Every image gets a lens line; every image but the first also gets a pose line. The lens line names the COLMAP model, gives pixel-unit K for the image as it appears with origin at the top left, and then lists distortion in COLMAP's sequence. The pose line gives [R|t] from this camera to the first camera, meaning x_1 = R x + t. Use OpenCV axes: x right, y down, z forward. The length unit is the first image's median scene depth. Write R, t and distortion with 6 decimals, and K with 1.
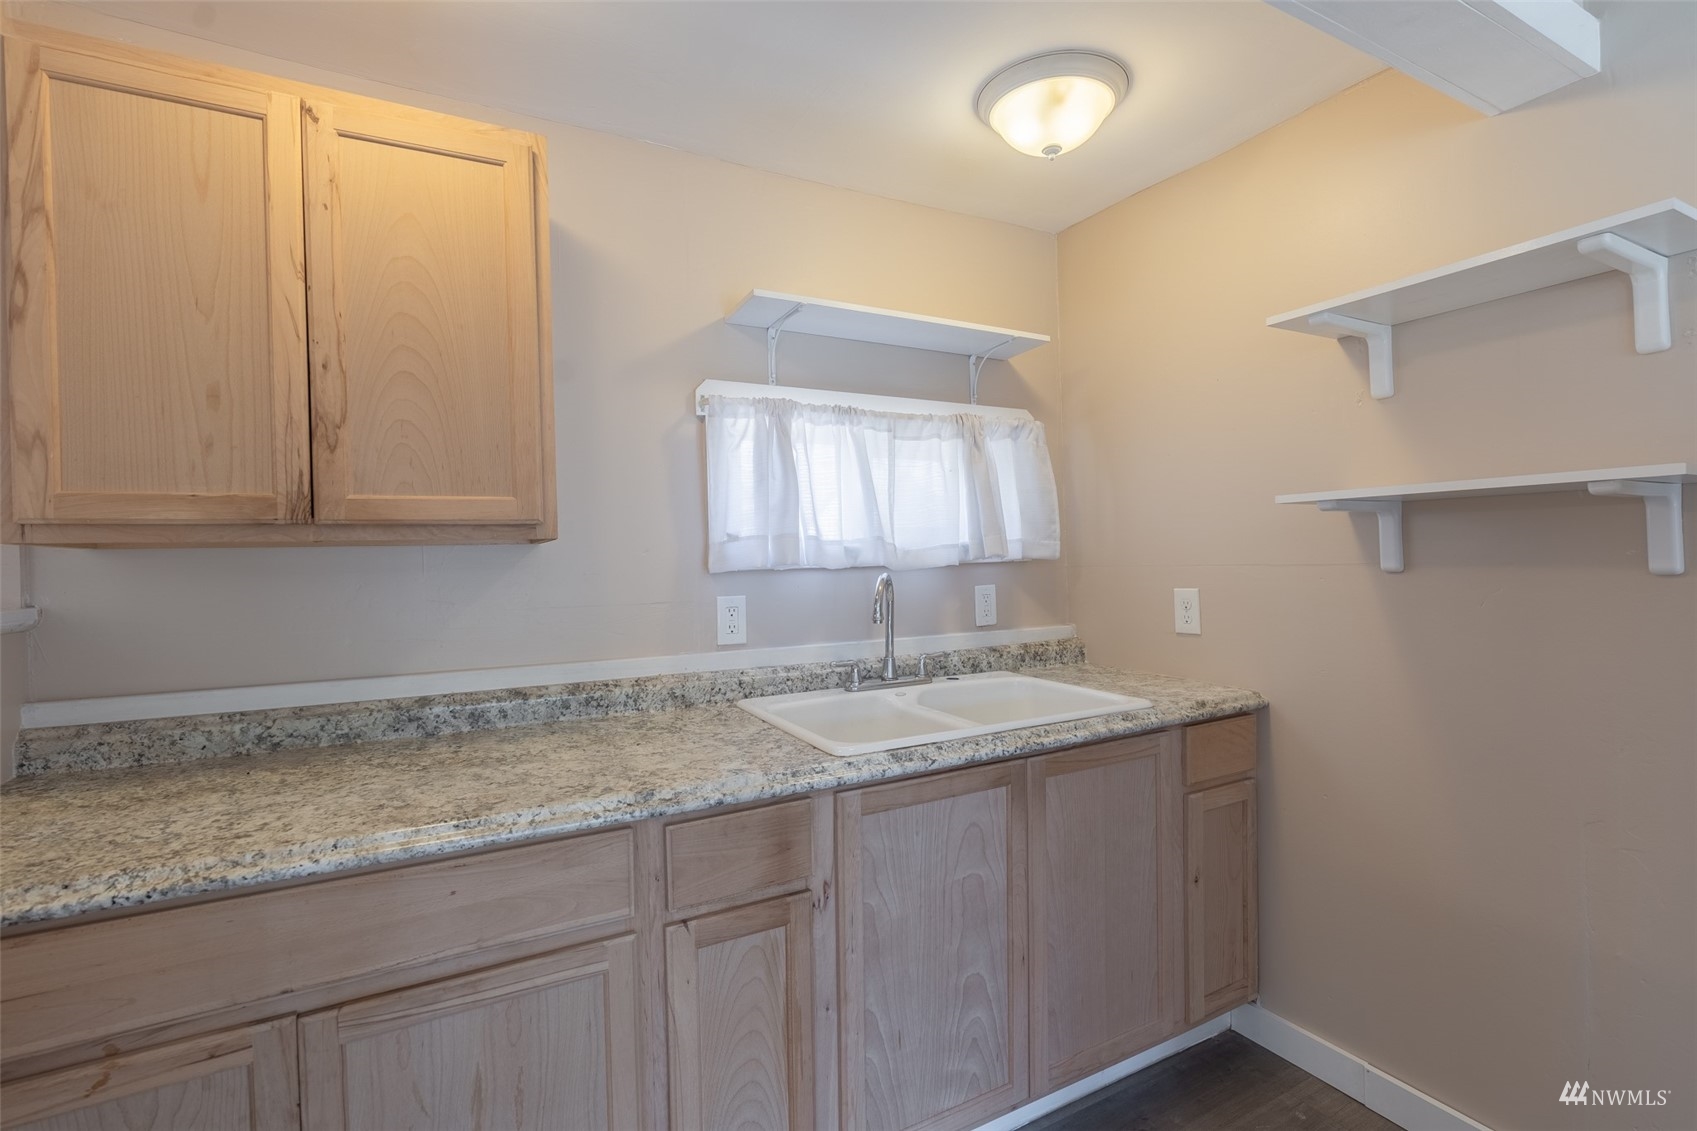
lens RADIAL K [[770.6, 0, 848.5], [0, 770.6, 565.5], [0, 0, 1]] dist [-0.005514, 0.002264]
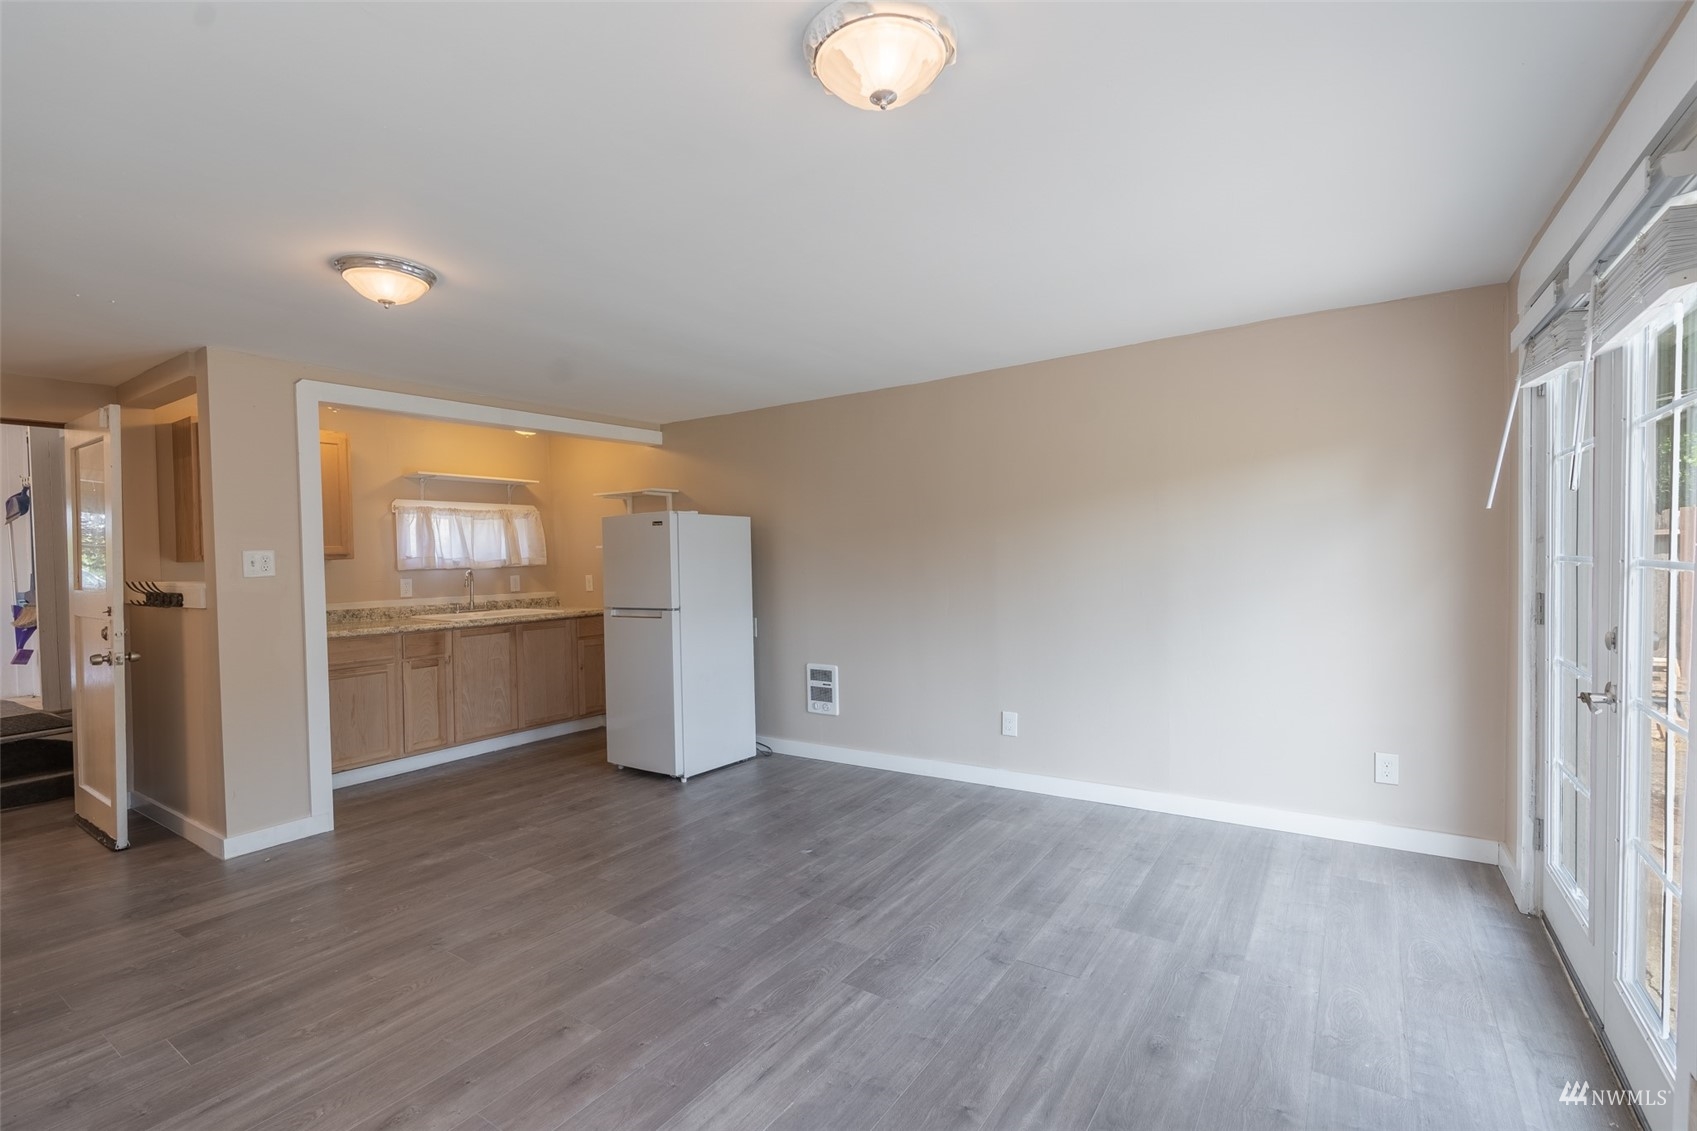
lens RADIAL K [[770.6, 0, 848.5], [0, 770.6, 565.5], [0, 0, 1]] dist [-0.005514, 0.002264]
pose [[0.884387, -0.004433, 0.466733, -0.039547], [0.009516, 0.999918, -0.008534, 0.029648], [-0.466657, 0.011989, 0.884357, -2.103732]]
